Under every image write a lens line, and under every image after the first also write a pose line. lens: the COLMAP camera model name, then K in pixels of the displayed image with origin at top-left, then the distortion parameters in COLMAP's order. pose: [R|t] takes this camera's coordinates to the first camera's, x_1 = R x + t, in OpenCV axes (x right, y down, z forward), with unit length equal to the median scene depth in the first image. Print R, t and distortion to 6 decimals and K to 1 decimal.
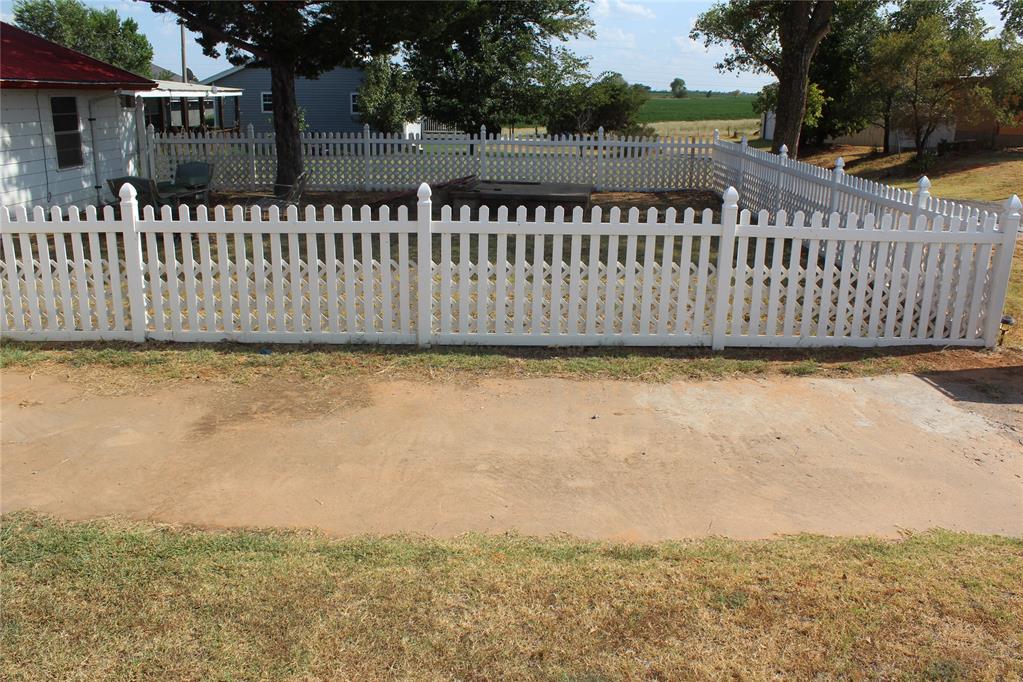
lens RADIAL K [[852.6, 0, 512.1], [0, 852.6, 345.0], [0, 0, 1]] dist [-0.162431, 0.133109]
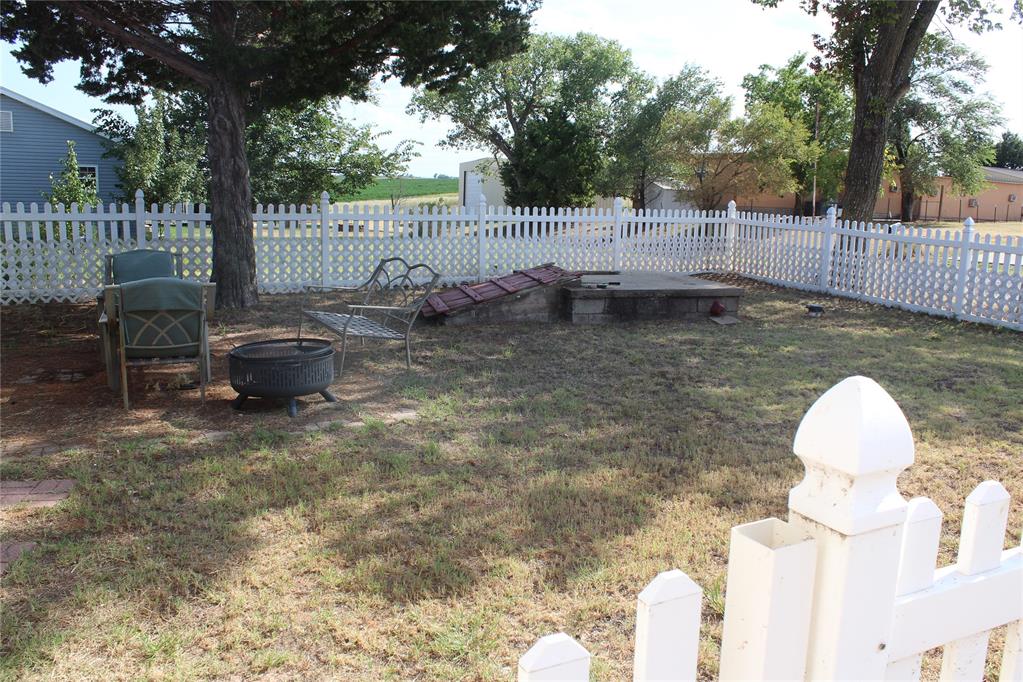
lens RADIAL K [[852.6, 0, 511.3], [0, 852.6, 338.2], [0, 0, 1]] dist [-0.162431, 0.133109]
pose [[0.901658, -0.065061, 0.427528, -0.325274], [0.108708, 0.990973, -0.078460, -0.077009], [-0.418564, 0.117220, 0.900591, 0.340214]]
